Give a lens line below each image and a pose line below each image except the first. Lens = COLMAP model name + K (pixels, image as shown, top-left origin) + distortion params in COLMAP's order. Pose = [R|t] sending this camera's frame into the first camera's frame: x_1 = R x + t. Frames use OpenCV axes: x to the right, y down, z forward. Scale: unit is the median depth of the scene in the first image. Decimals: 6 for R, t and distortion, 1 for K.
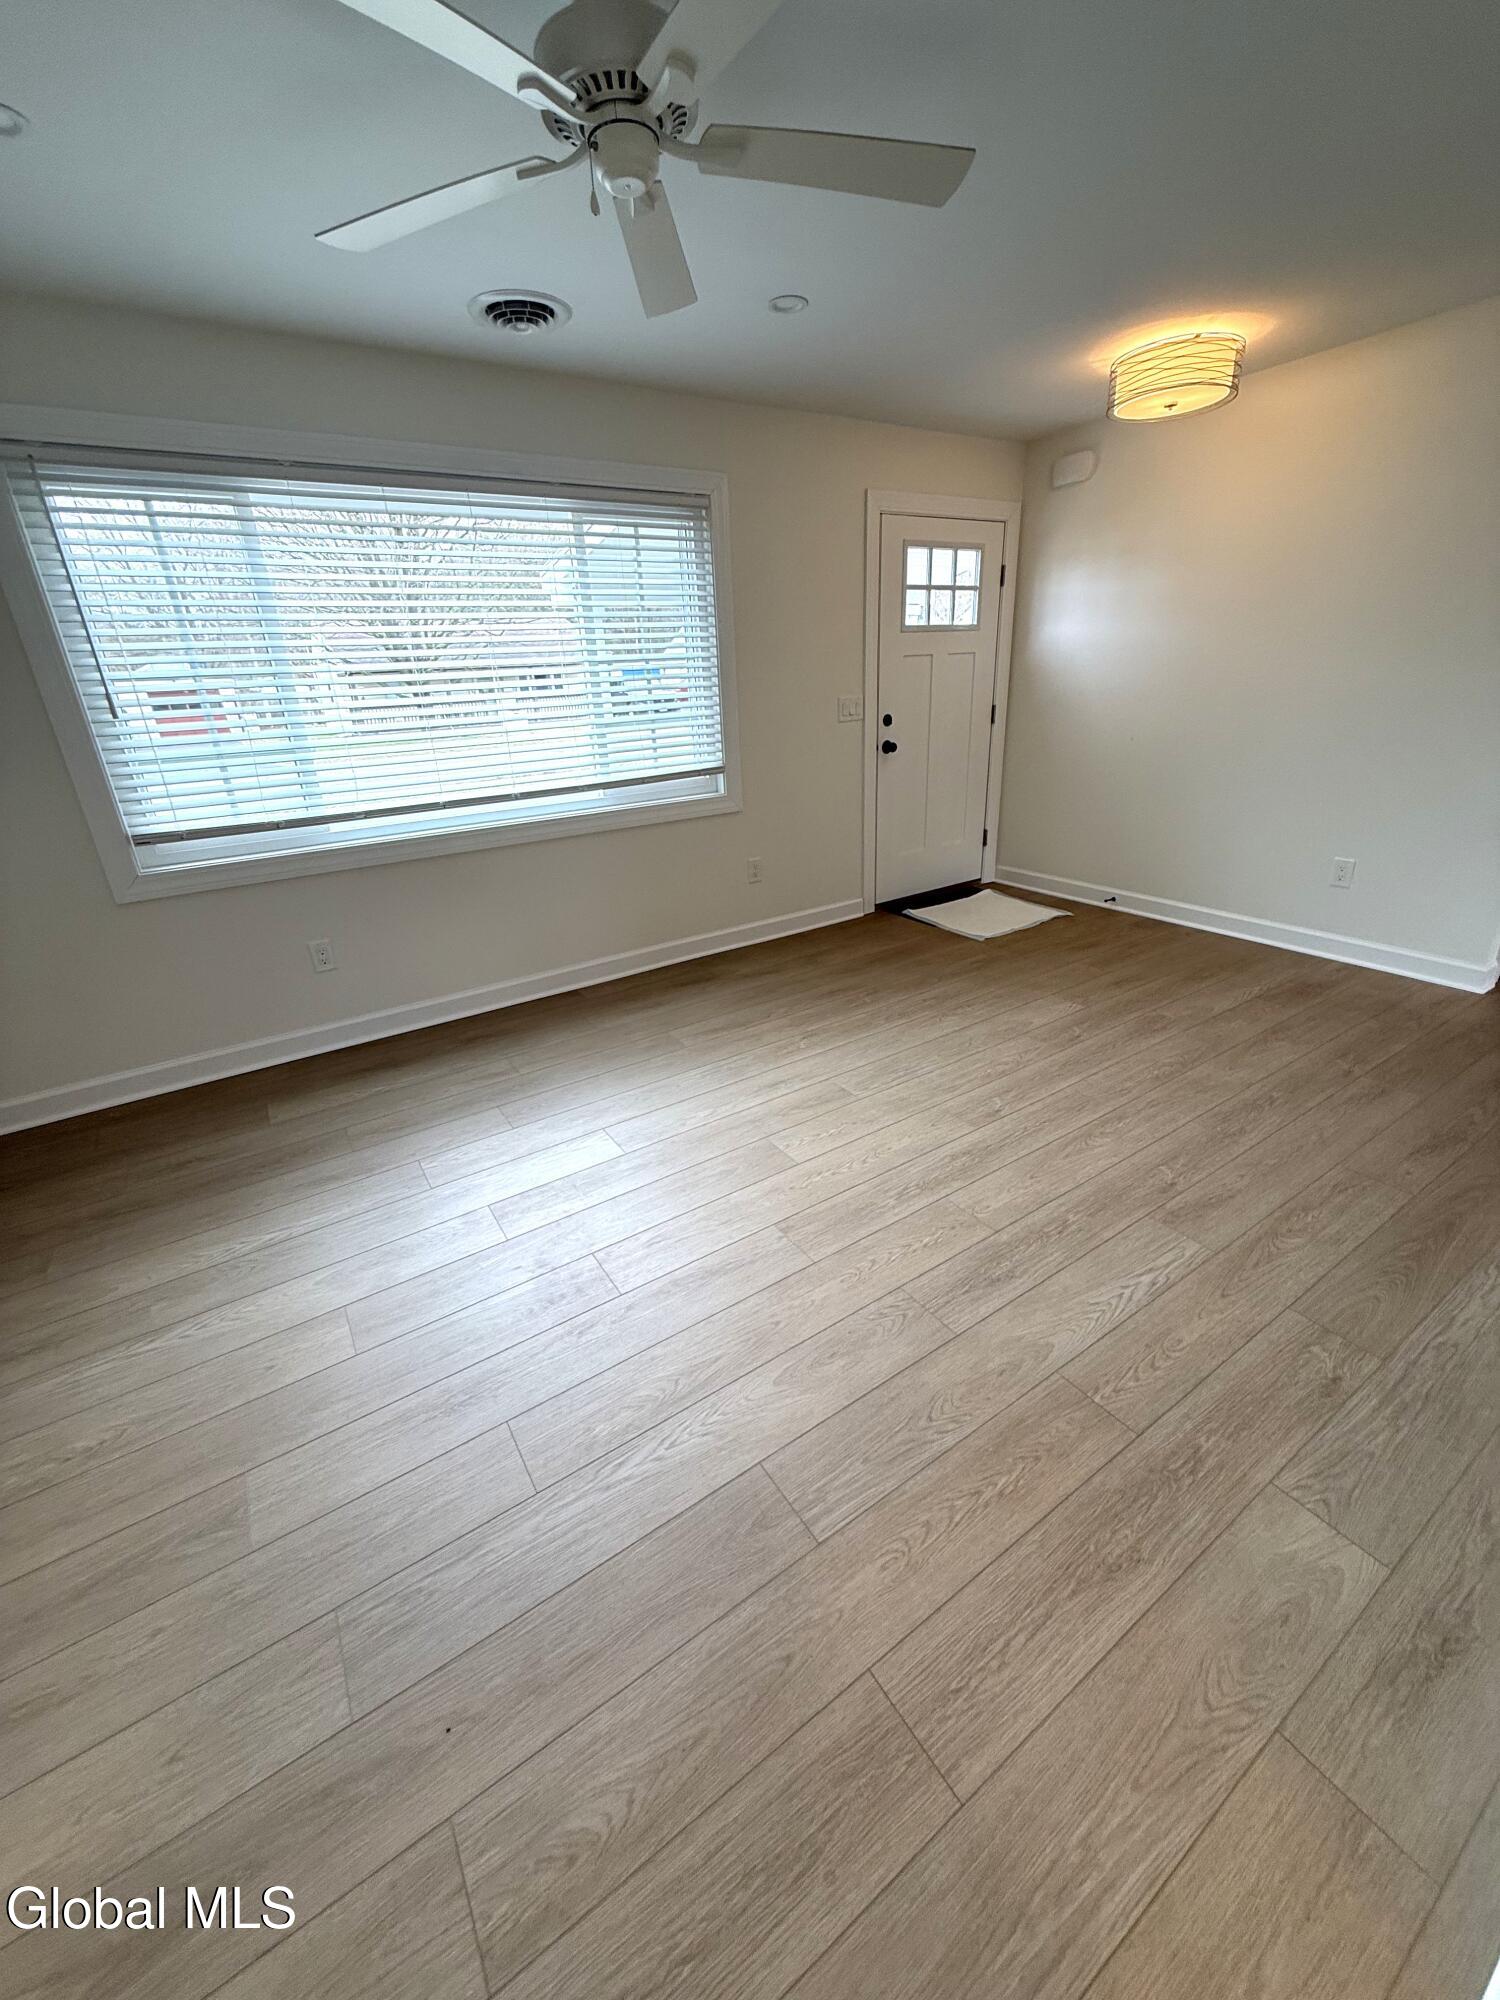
lens RADIAL K [[799.9, 0, 750.0], [0, 799.9, 993.1], [0, 0, 1]] dist [-0.003048, -0.000294]
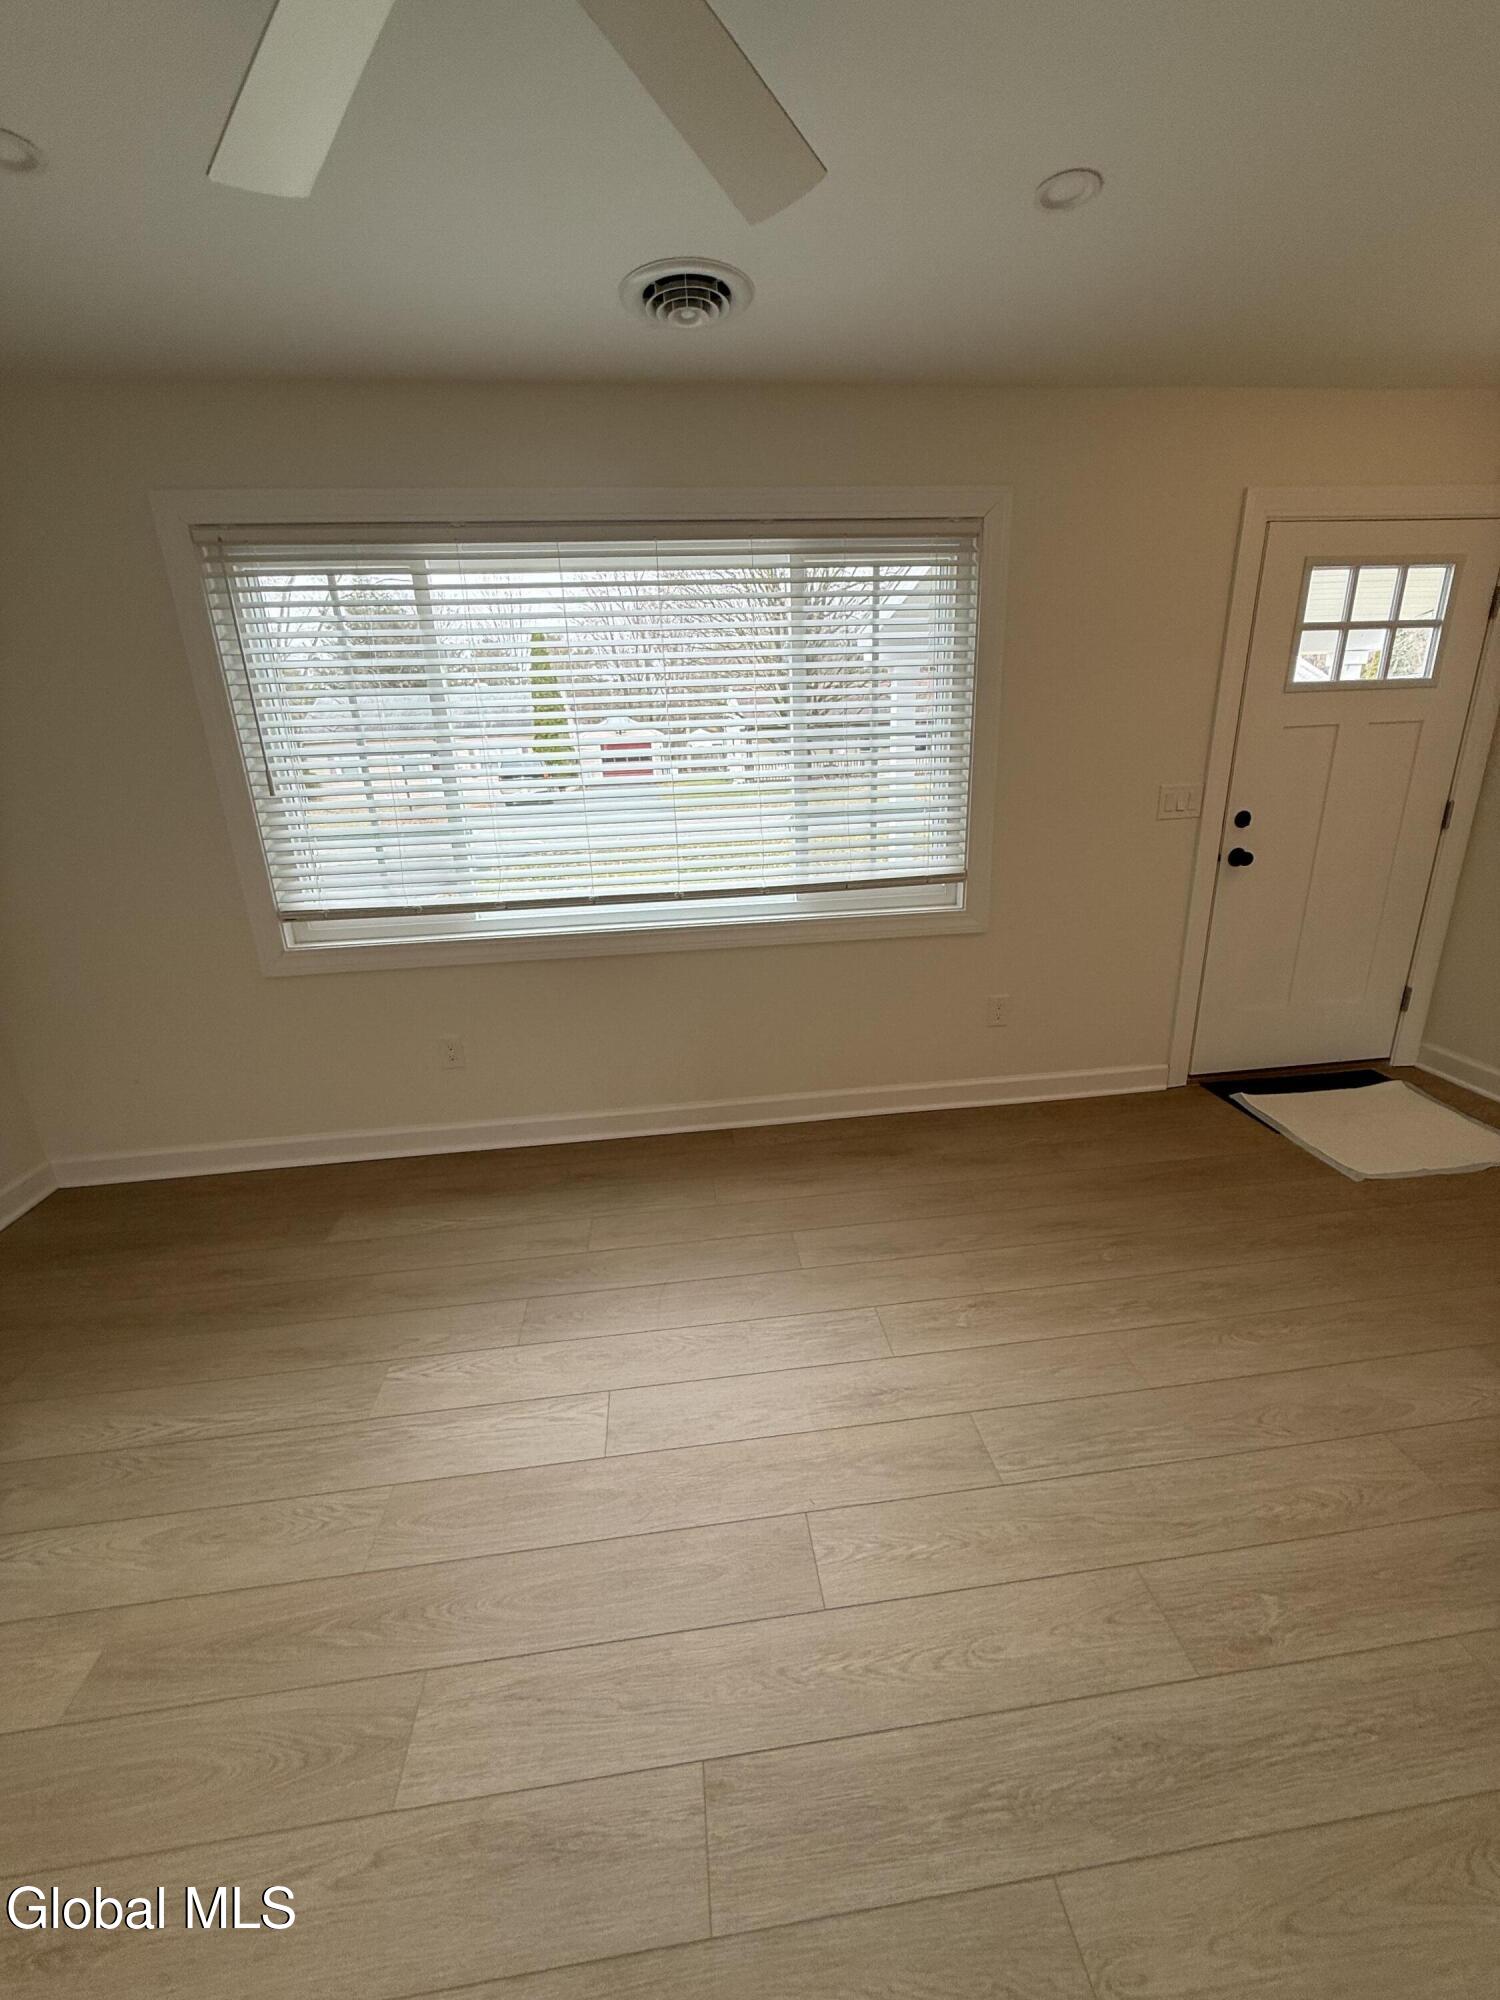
lens RADIAL K [[799.9, 0, 741.8], [0, 799.9, 995.8], [0, 0, 1]] dist [-0.003048, -0.000294]
pose [[0.894381, 0.145241, -0.423069, 0.126046], [-0.169918, 0.985235, -0.020978, -0.134606], [0.413776, 0.090649, 0.905854, 0.279619]]
